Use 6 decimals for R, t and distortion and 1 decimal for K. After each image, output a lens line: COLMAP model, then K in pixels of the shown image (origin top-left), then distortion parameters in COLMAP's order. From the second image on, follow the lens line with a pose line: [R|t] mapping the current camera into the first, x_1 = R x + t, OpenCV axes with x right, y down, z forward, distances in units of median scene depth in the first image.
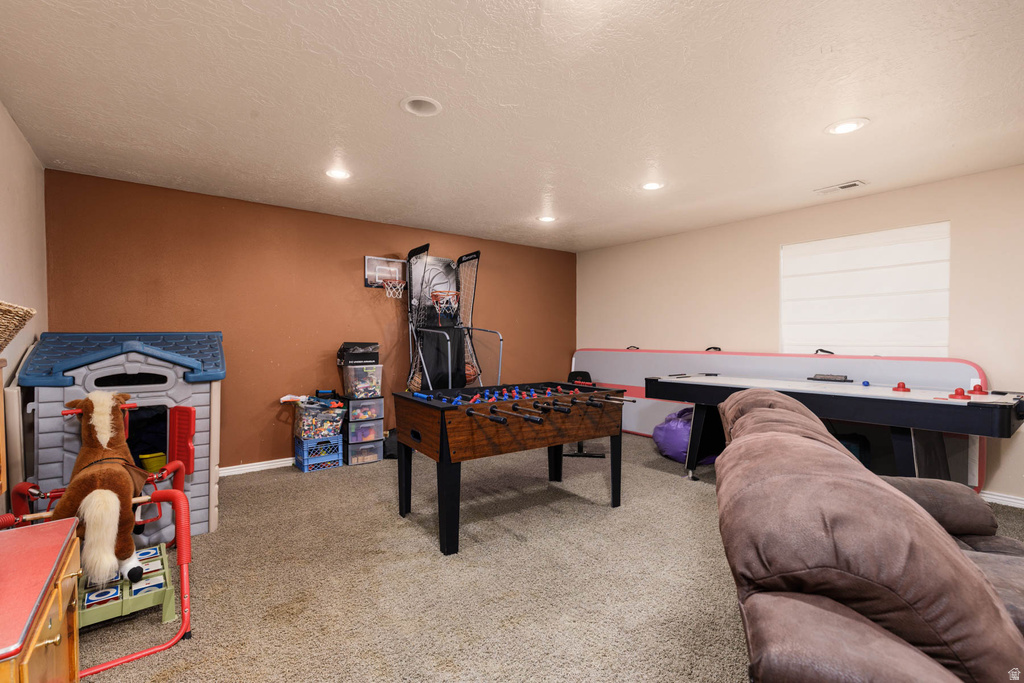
lens RADIAL K [[466.5, 0, 516.5], [0, 466.5, 338.3], [0, 0, 1]] dist [0.005254, -0.000483]
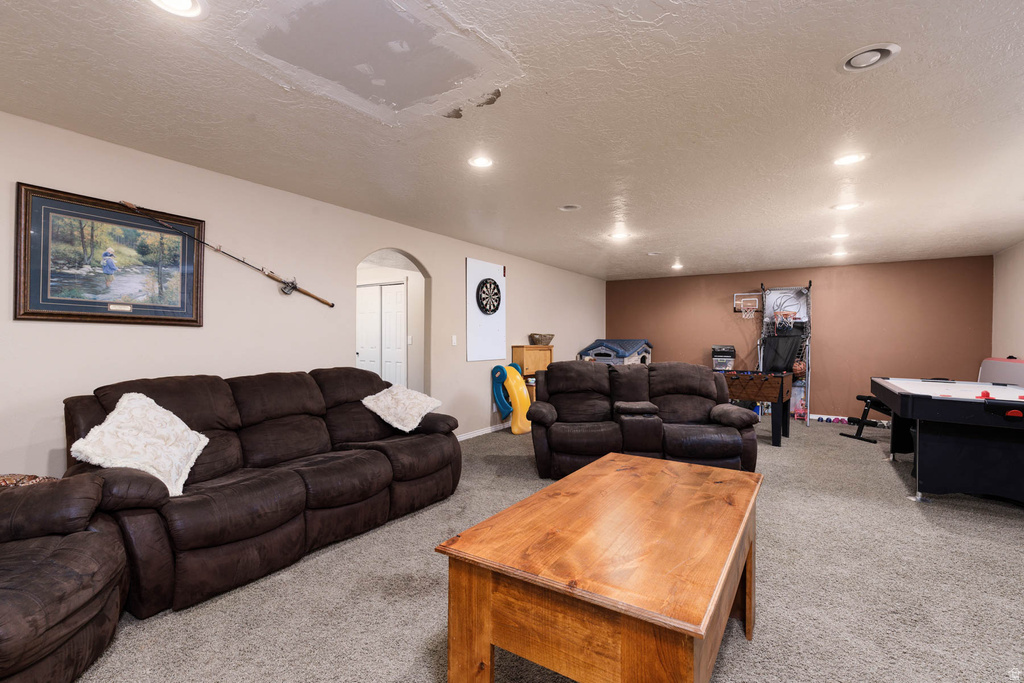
lens RADIAL K [[466.5, 0, 516.5], [0, 466.5, 338.3], [0, 0, 1]] dist [0.005254, -0.000483]
pose [[0.323961, 0.001274, -0.946070, 1.098993], [-0.009450, 0.999954, -0.001889, -0.006800], [0.946023, 0.009553, 0.323958, -0.312356]]
